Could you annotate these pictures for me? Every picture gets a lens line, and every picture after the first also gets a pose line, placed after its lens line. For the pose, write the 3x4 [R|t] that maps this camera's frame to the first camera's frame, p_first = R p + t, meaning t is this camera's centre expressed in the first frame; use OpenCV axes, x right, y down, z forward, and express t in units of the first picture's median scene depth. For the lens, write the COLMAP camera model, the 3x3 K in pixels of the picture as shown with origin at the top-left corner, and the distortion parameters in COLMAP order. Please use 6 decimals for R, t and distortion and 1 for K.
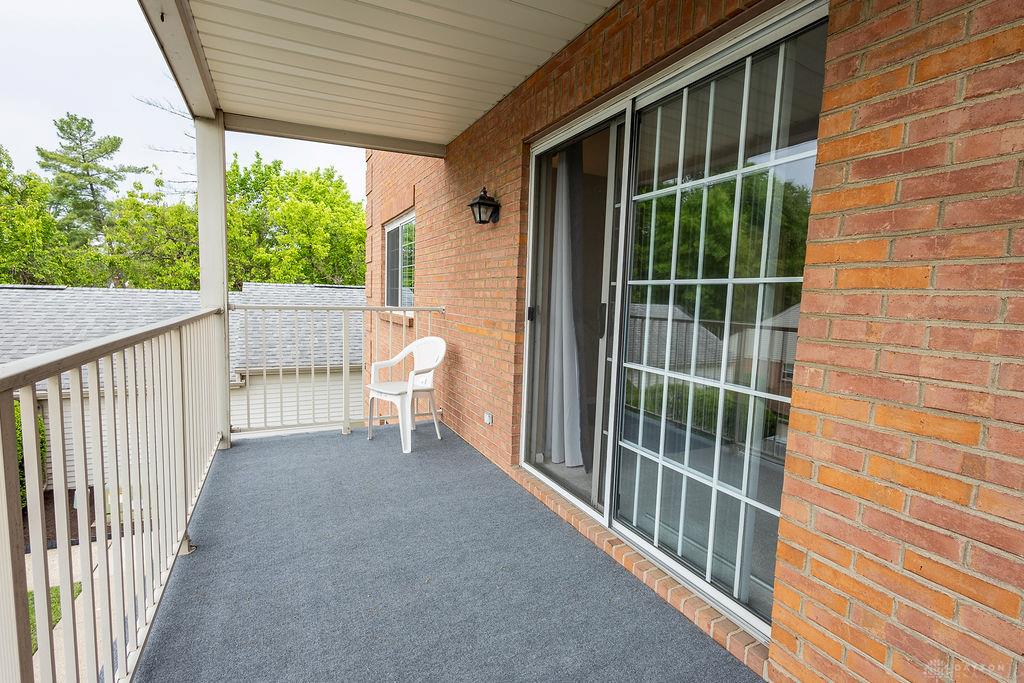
lens RADIAL K [[479.2, 0, 510.0], [0, 479.2, 341.7], [0, 0, 1]] dist [0.005700, -0.001056]
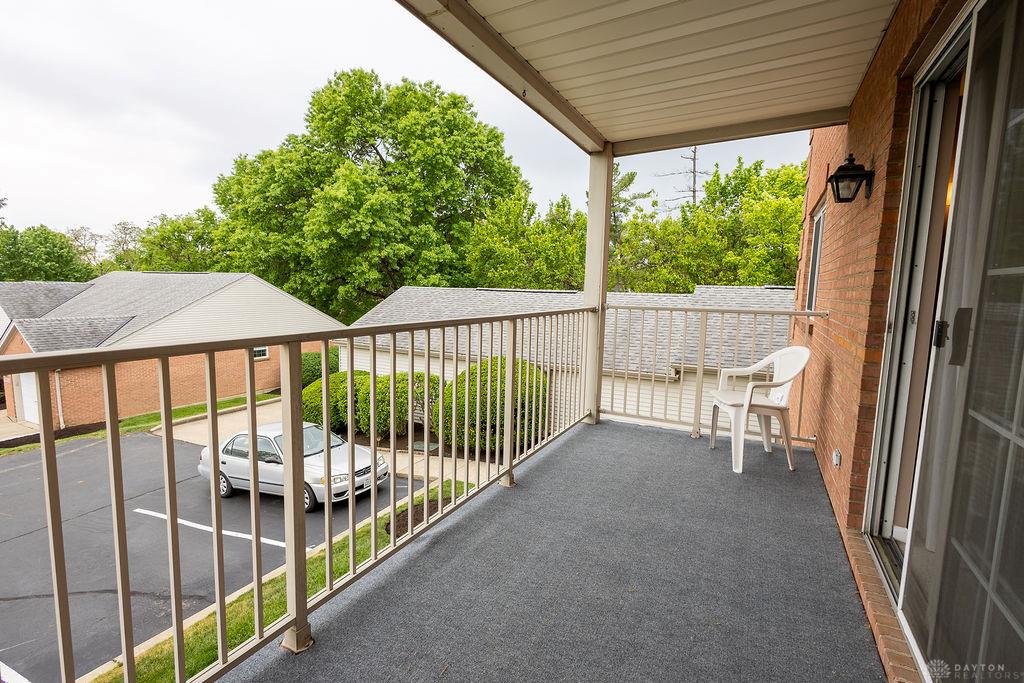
lens RADIAL K [[479.2, 0, 510.0], [0, 479.2, 341.7], [0, 0, 1]] dist [0.005700, -0.001056]
pose [[0.579043, 0.075755, -0.811770, 0.216806], [-0.080073, 0.996144, 0.035844, -0.008249], [0.811355, 0.044246, 0.582876, 0.105866]]
